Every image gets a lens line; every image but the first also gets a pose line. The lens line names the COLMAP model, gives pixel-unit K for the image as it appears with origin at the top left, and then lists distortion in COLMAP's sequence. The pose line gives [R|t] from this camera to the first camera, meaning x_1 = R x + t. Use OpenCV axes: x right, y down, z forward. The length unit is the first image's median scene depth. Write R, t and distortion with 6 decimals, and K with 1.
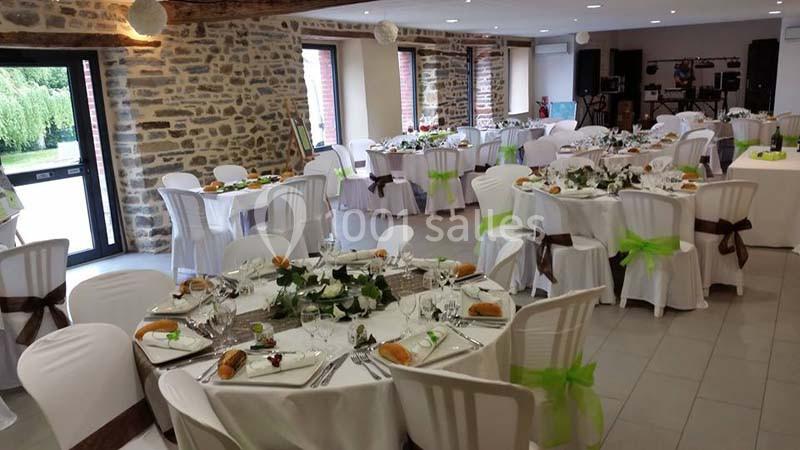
lens RADIAL K [[651.9, 0, 412.9], [0, 651.9, 232.4], [0, 0, 1]] dist [0.182968, -0.360711]
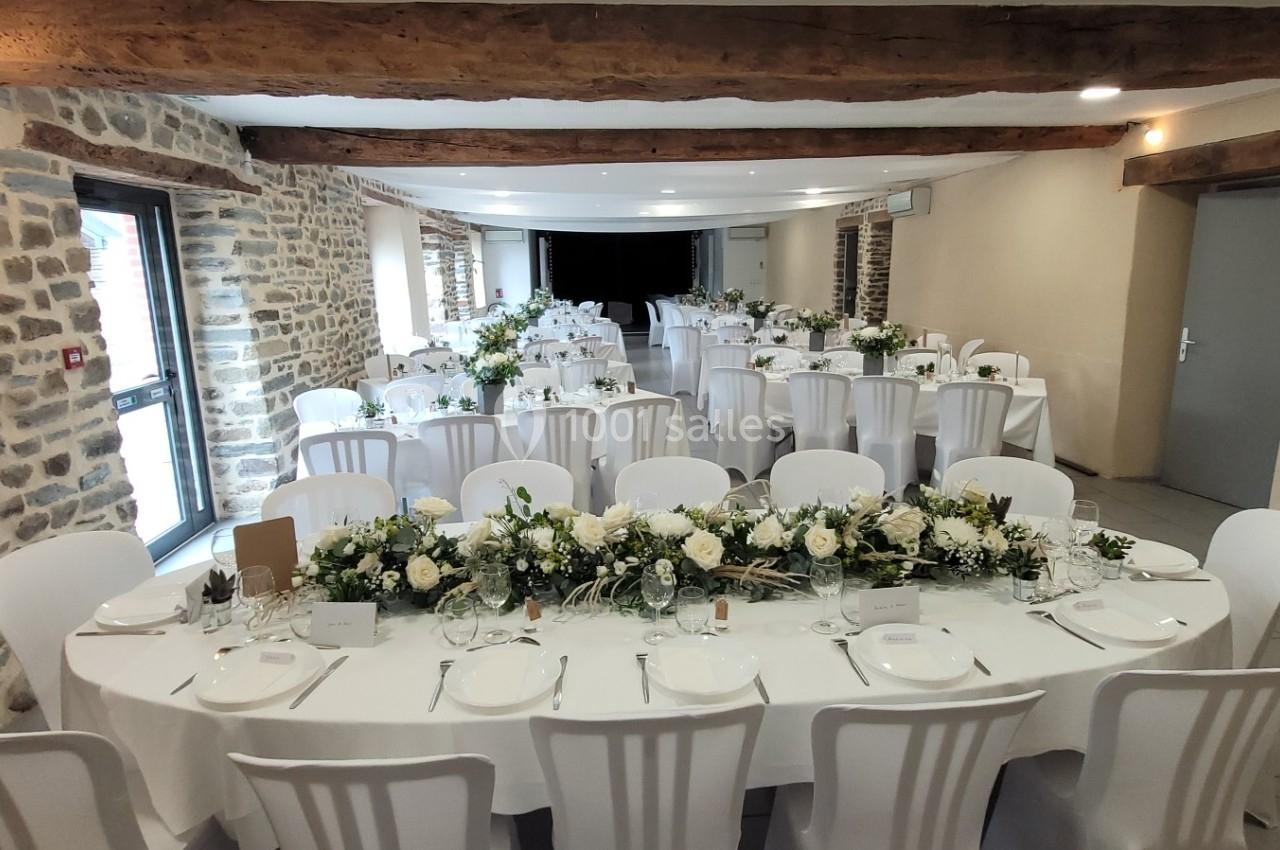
lens RADIAL K [[742.8, 0, 667.8], [0, 742.8, 417.3], [0, 0, 1]] dist [0.005206, -0.000261]
pose [[0.788566, -0.097708, 0.607139, -0.455073], [0.124498, 0.992218, -0.002023, -0.011389], [-0.602216, 0.077183, 0.794593, 0.173521]]
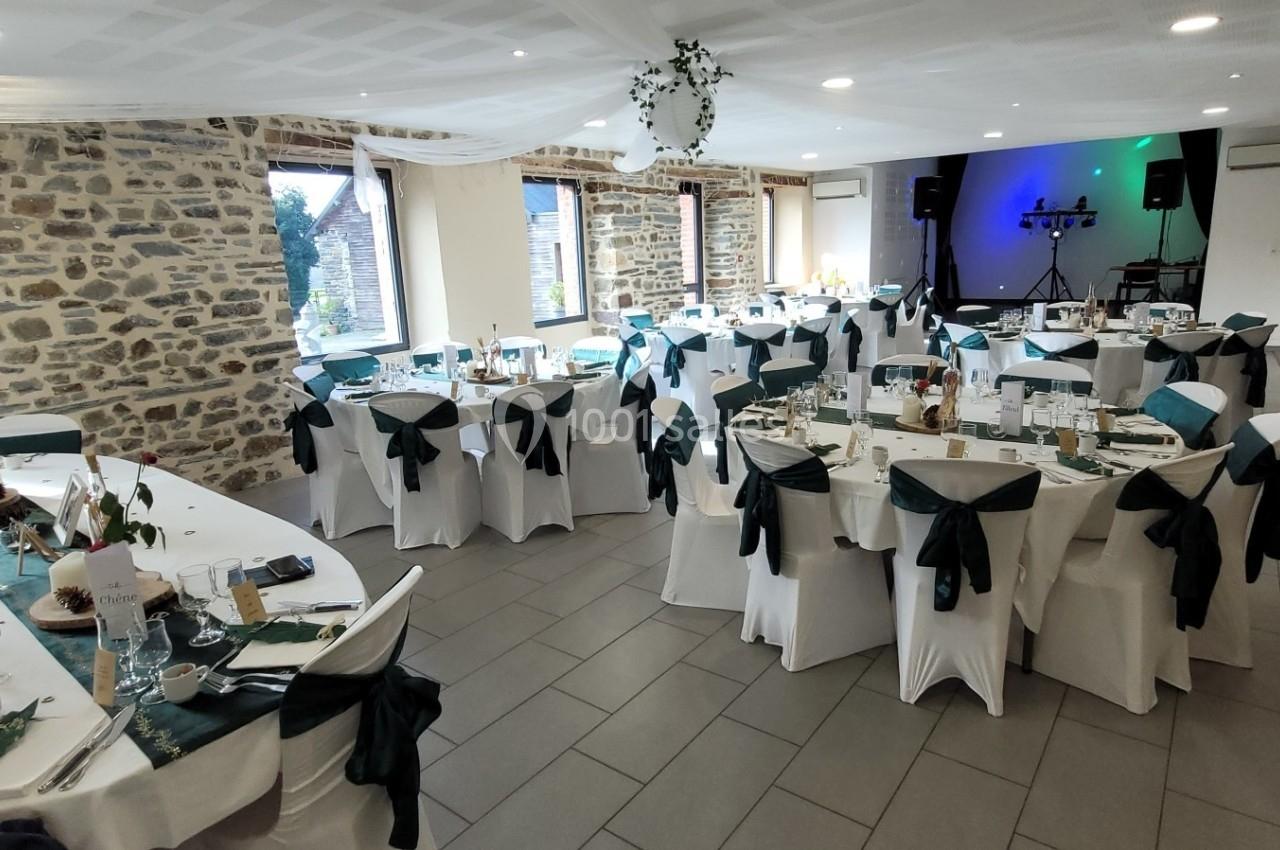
lens RADIAL K [[755.4, 0, 684.0], [0, 755.4, 405.2], [0, 0, 1]] dist [0.005238, -0.000825]
pose [[0.996519, 0.025567, -0.079344, 0.227410], [-0.026176, 0.999635, -0.006636, -0.103463], [0.079145, 0.008689, 0.996825, 0.464041]]
